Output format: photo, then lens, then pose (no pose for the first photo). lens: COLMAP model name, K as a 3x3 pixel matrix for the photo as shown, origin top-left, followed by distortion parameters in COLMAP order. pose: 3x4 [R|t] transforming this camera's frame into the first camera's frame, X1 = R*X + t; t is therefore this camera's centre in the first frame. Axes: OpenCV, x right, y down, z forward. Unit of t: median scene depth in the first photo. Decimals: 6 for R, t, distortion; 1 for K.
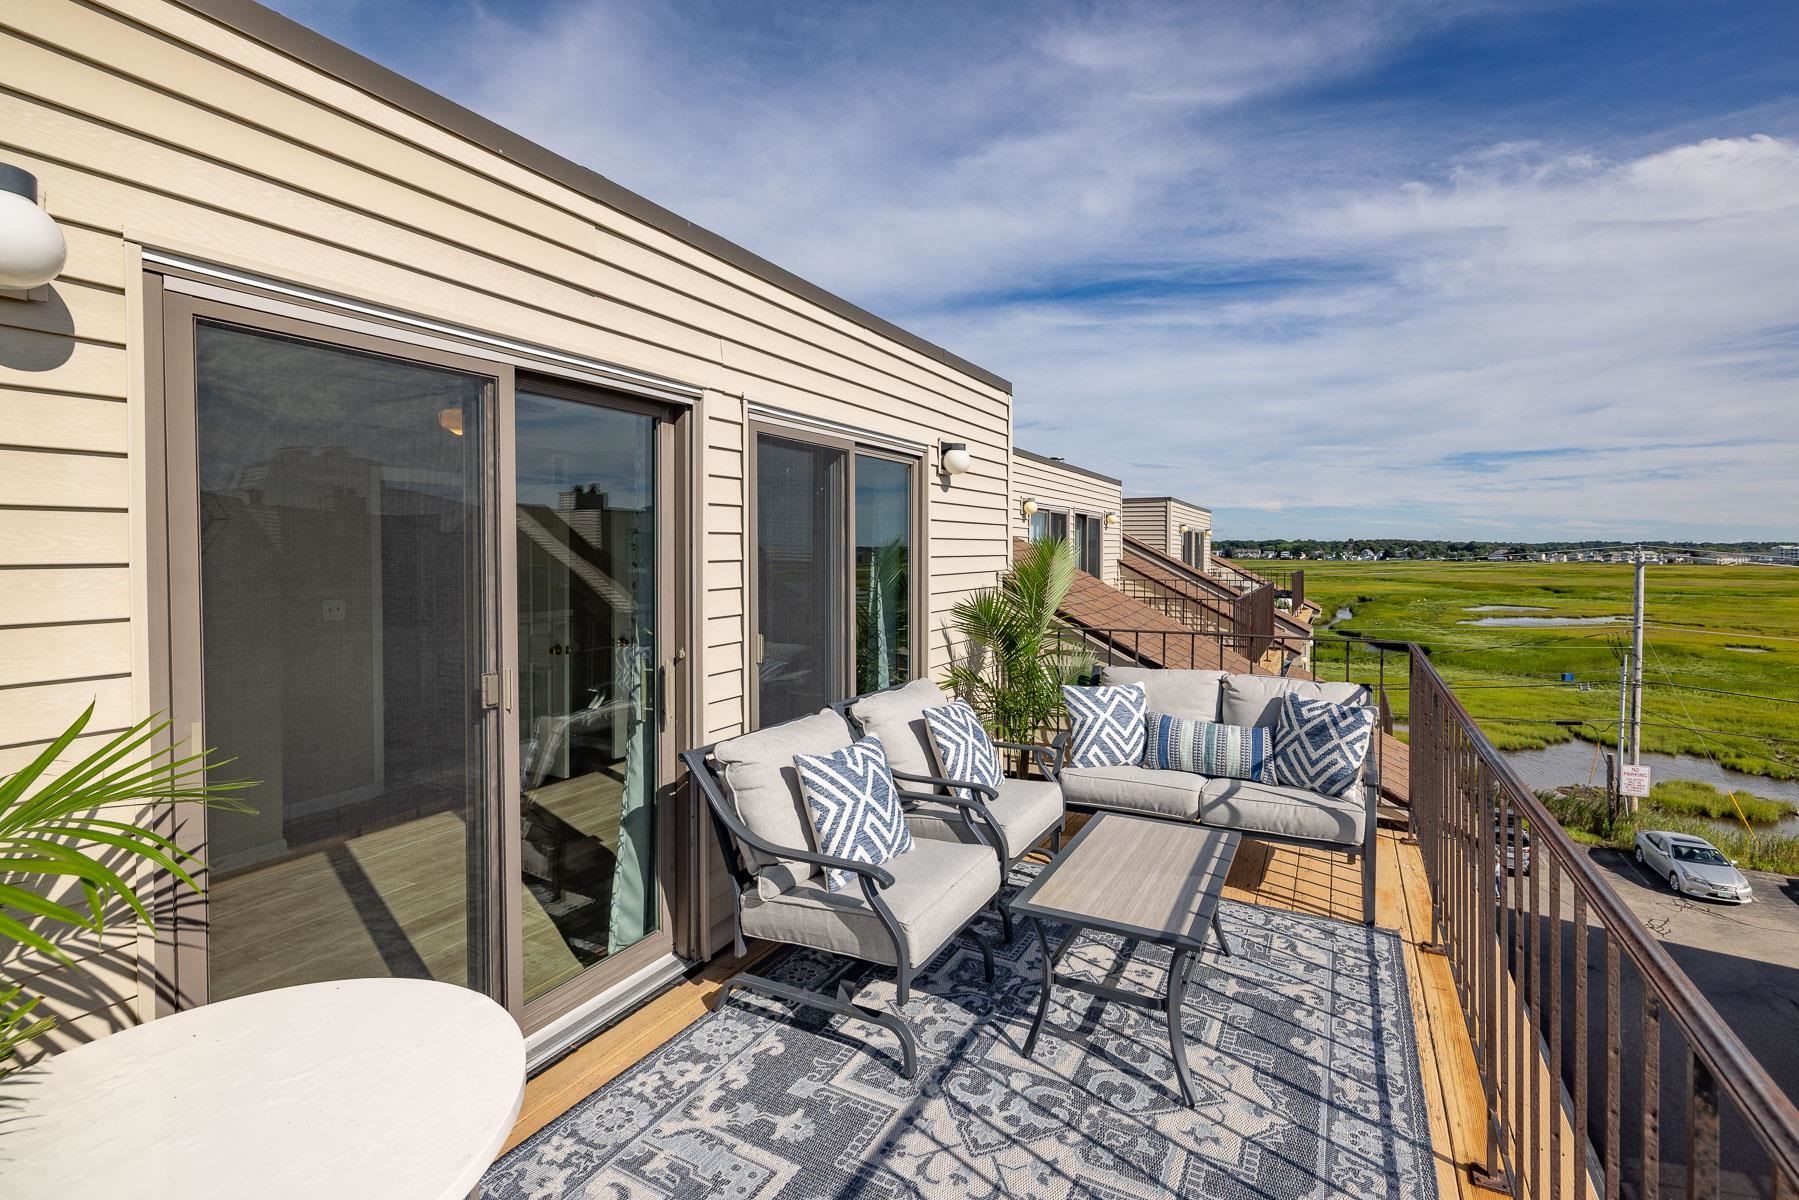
lens RADIAL K [[819.2, 0, 896.3], [0, 819.2, 580.0], [0, 0, 1]] dist [0.014345, -0.000295]
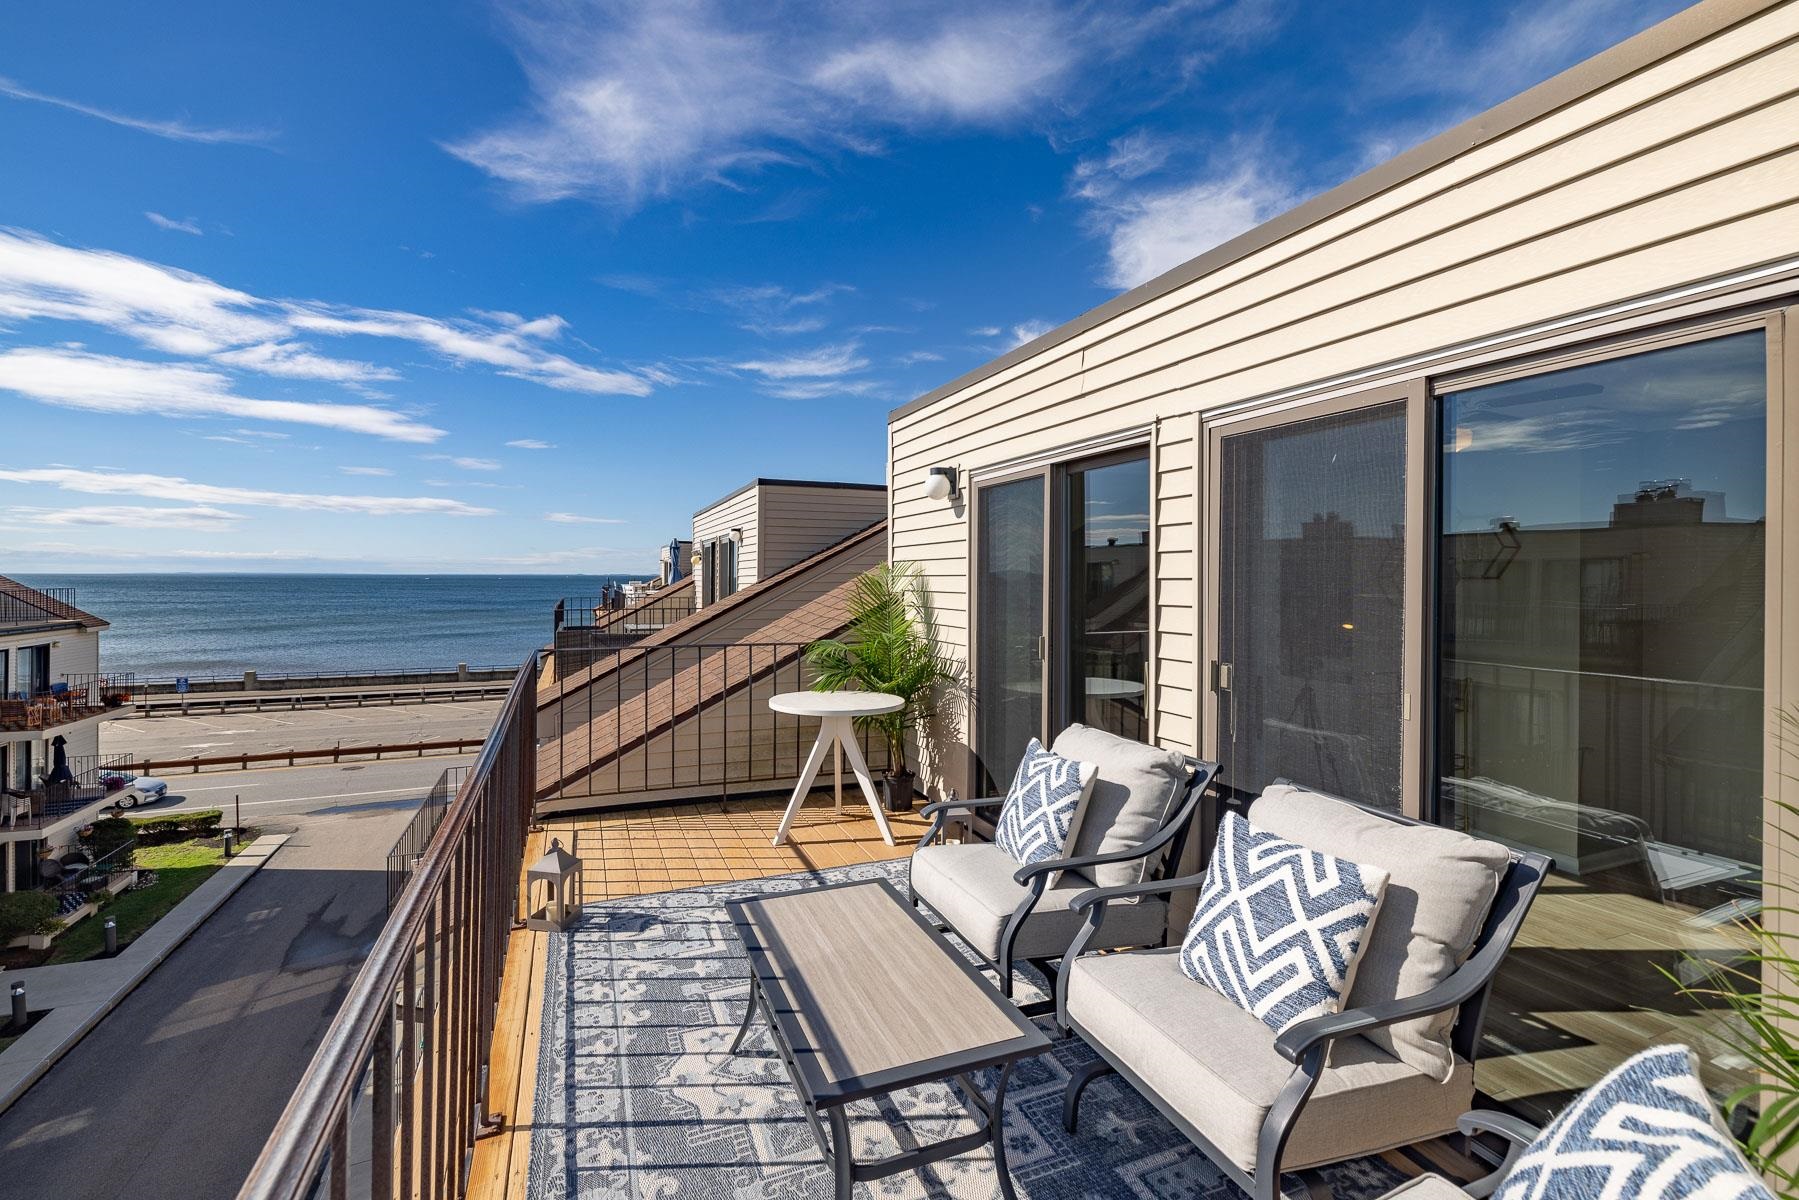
lens RADIAL K [[781.7, 0, 901.6], [0, 781.7, 576.4], [0, 0, 1]] dist [0.000241, 0.000170]
pose [[-0.624472, -0.001862, -0.781045, 0.978835], [-0.033396, 0.999146, 0.024319, -0.046373], [0.780333, 0.041271, -0.624001, 1.695312]]
